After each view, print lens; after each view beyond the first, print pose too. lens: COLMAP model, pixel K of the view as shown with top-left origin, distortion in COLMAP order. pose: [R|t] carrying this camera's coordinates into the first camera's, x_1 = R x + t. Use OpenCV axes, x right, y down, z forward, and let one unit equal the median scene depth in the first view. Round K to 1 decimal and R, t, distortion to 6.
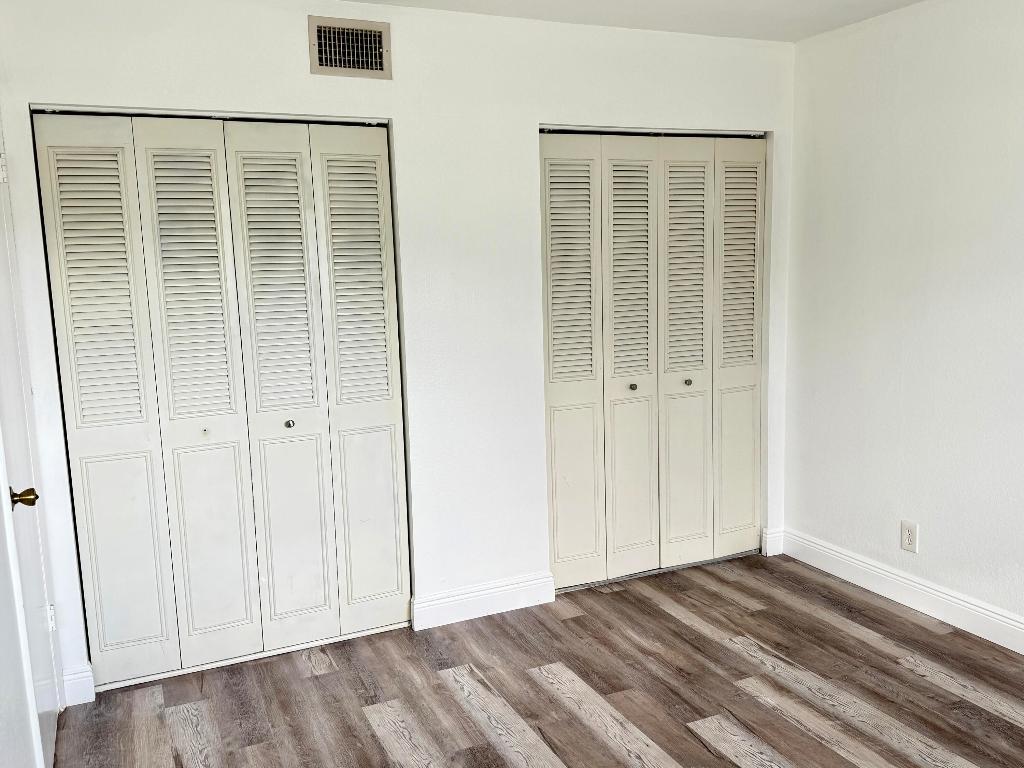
lens RADIAL K [[884.3, 0, 512.0], [0, 884.3, 384.0], [0, 0, 1]] dist [0.116055, -0.189814]
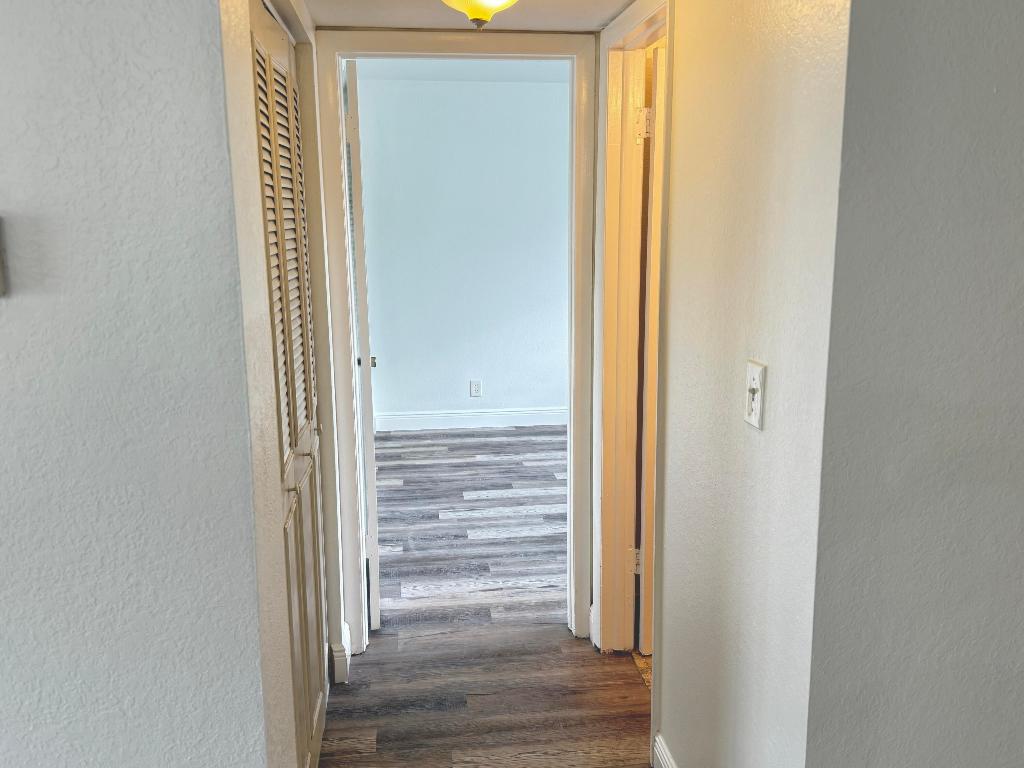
lens RADIAL K [[884.3, 0, 512.0], [0, 884.3, 384.0], [0, 0, 1]] dist [0.116055, -0.189814]
pose [[0.309781, -0.156117, 0.937904, -1.319528], [0.137523, 0.983412, 0.118269, -0.038951], [-0.940810, 0.092346, 0.326112, 0.408888]]
